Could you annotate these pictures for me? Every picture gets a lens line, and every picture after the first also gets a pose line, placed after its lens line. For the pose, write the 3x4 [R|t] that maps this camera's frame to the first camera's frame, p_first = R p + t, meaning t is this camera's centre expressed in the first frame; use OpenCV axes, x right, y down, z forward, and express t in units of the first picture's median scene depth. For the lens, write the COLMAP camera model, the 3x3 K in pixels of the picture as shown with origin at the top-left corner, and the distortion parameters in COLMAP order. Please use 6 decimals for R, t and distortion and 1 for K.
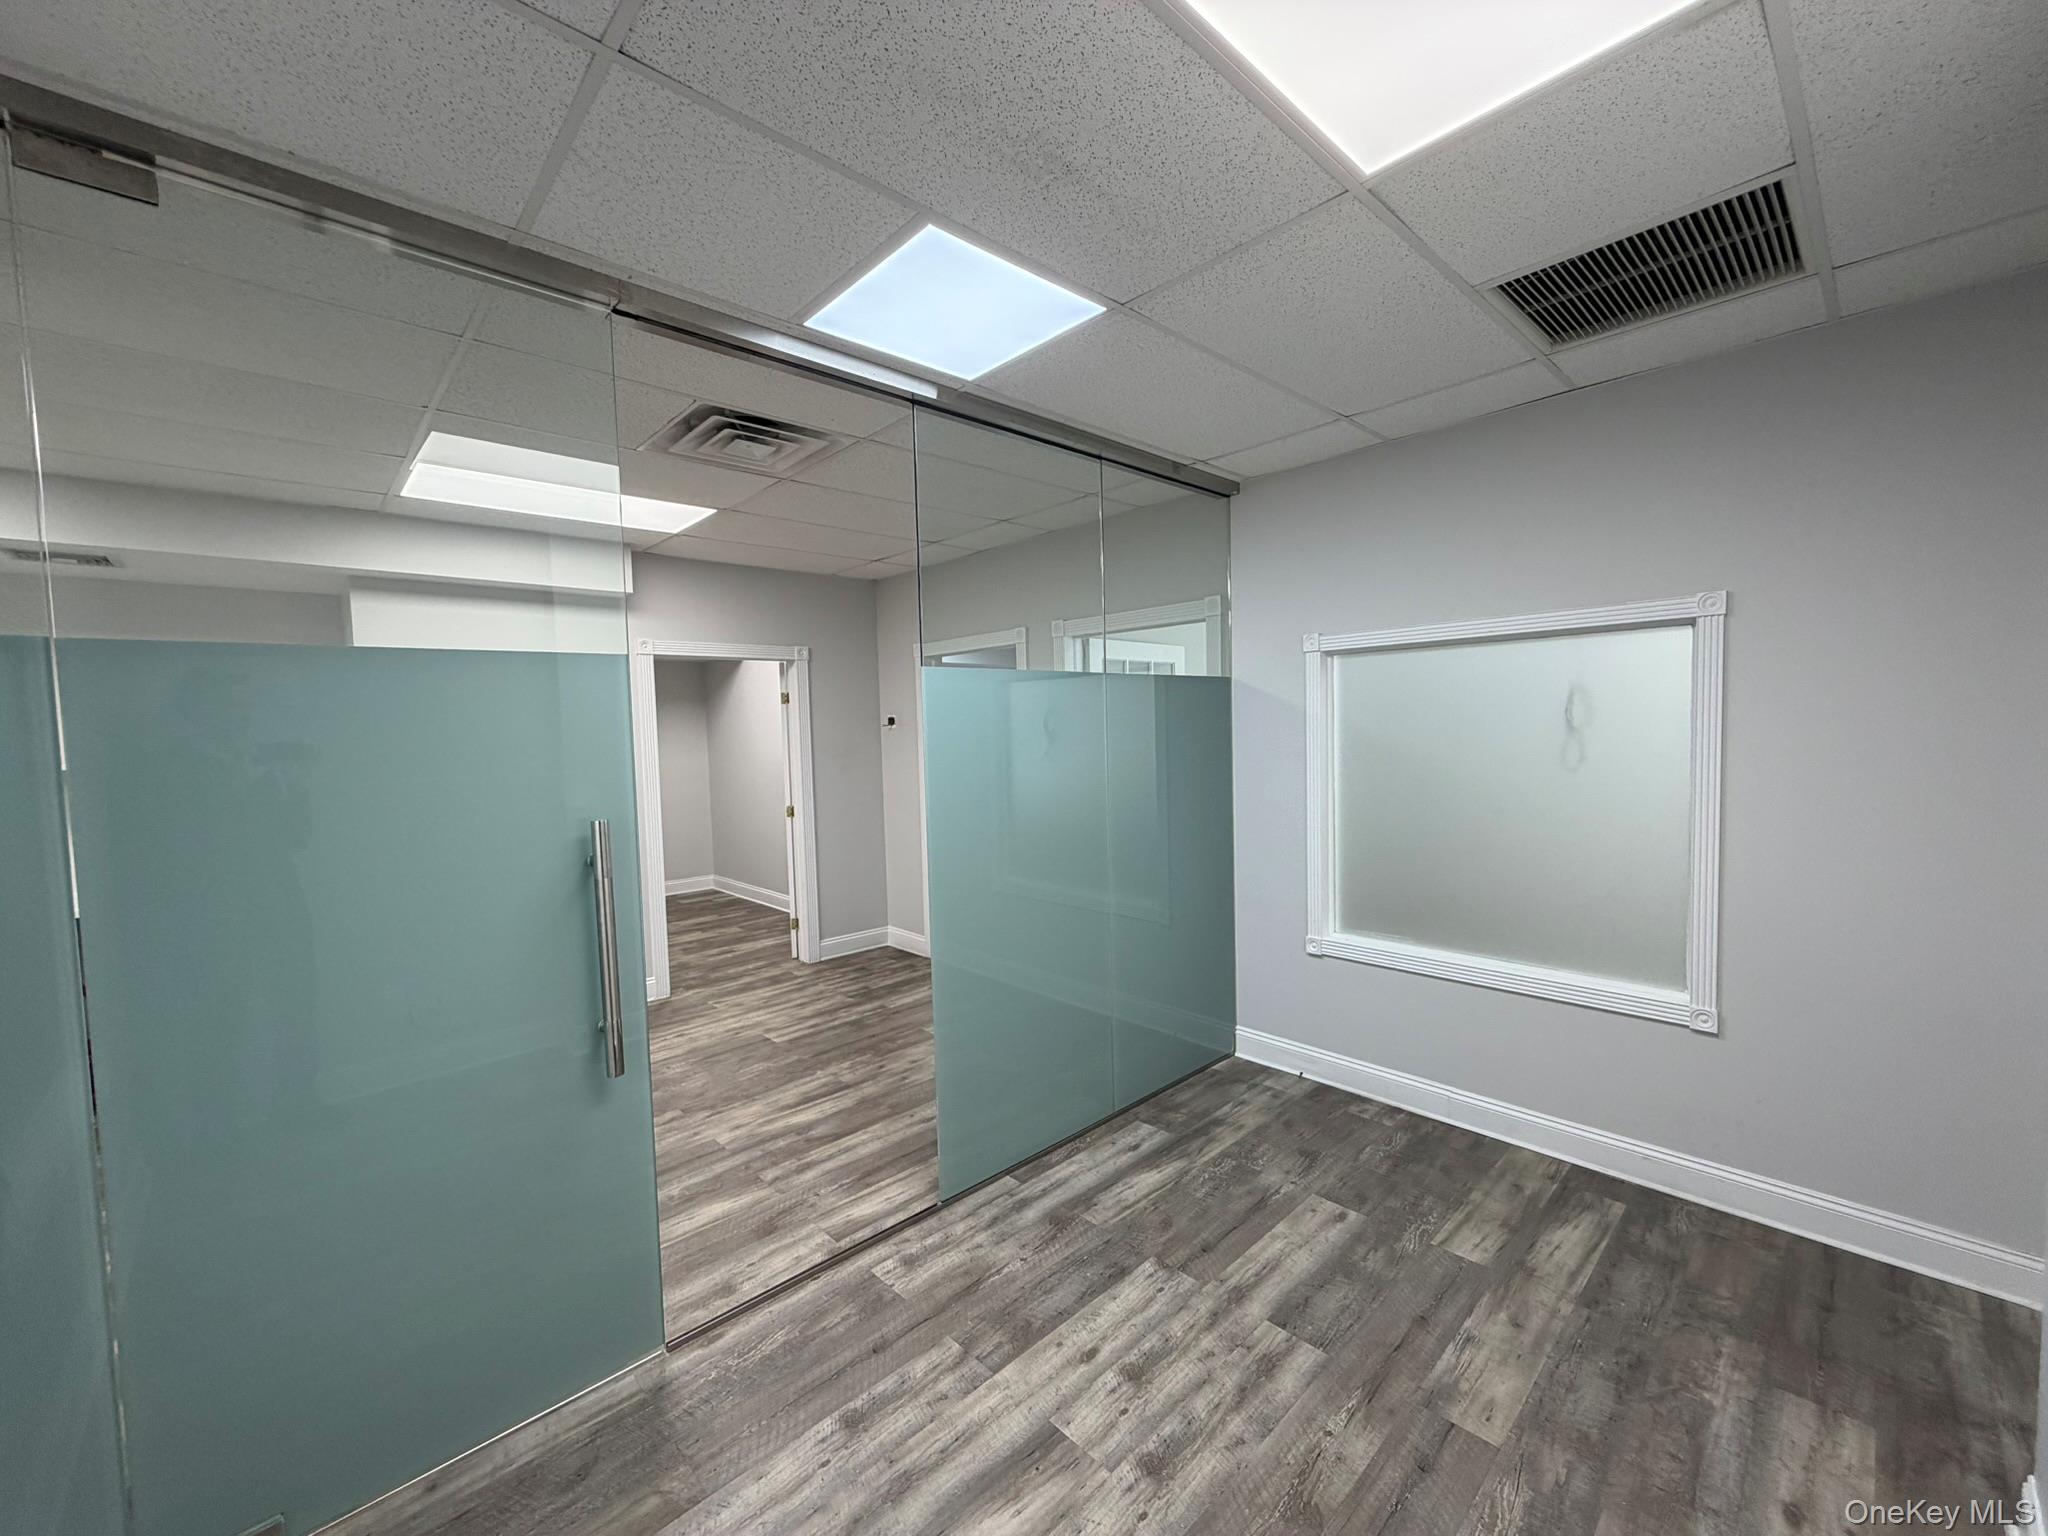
lens RADIAL K [[816.6, 0, 1028.5], [0, 816.6, 782.6], [0, 0, 1]] dist [-0.001223, -0.000907]
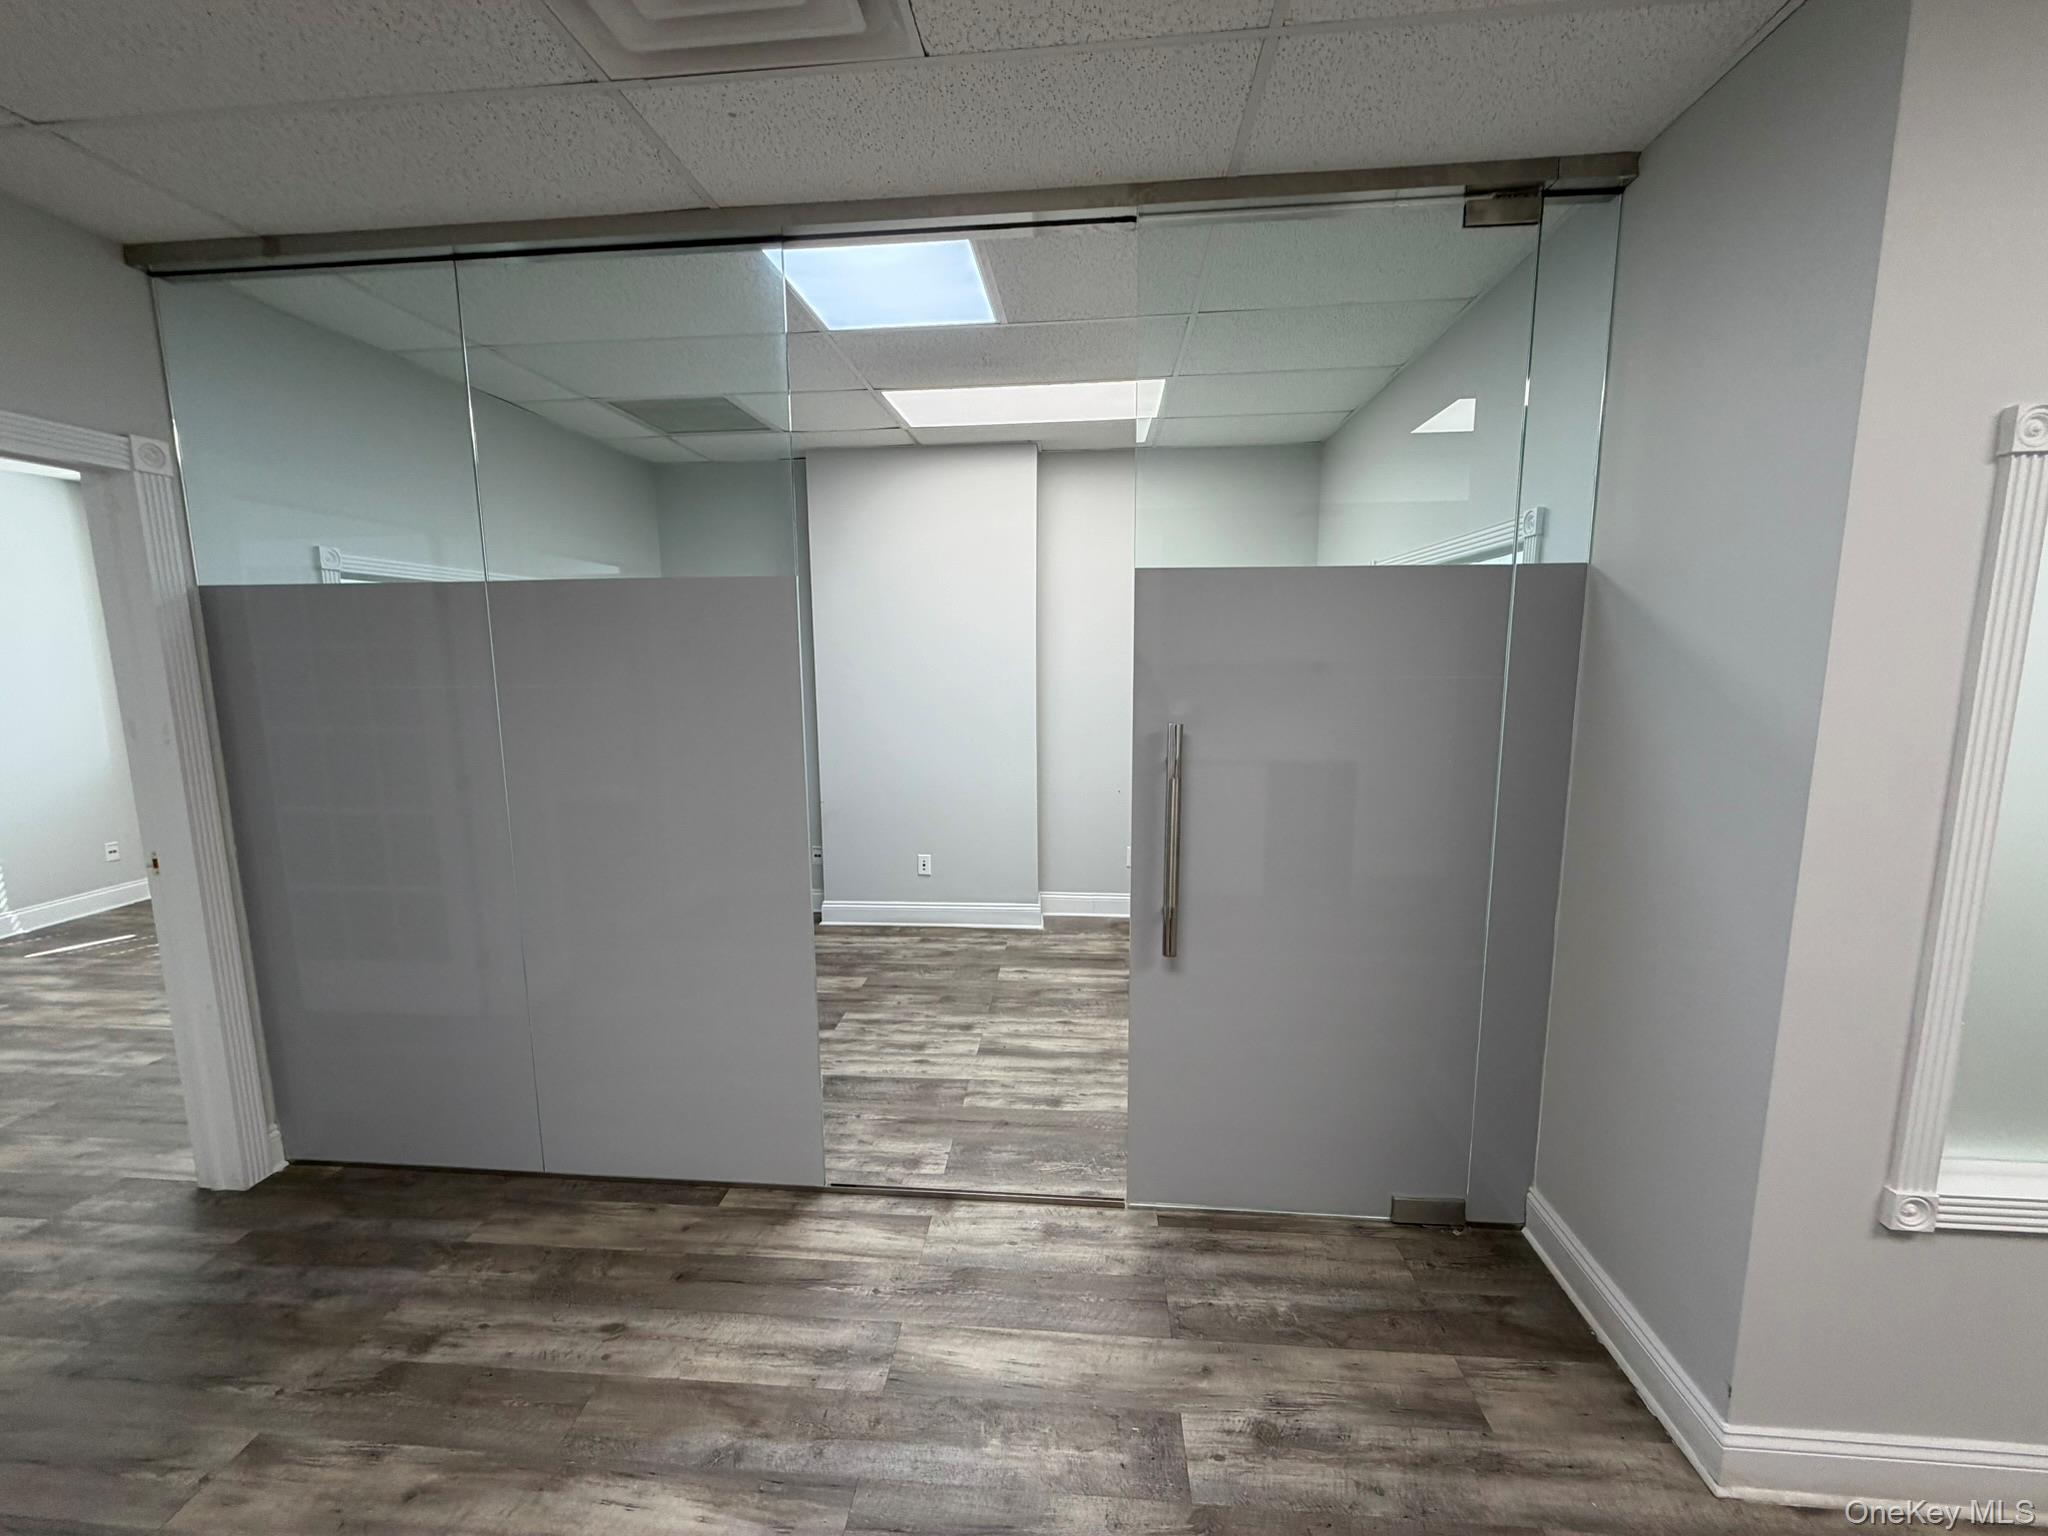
lens RADIAL K [[816.6, 0, 1028.3], [0, 816.6, 769.2], [0, 0, 1]] dist [-0.001223, -0.000907]
pose [[-0.670096, -0.075937, 0.738380, -1.128206], [0.076399, 0.982414, 0.170368, -0.084844], [-0.738333, 0.170574, -0.652510, 1.717992]]
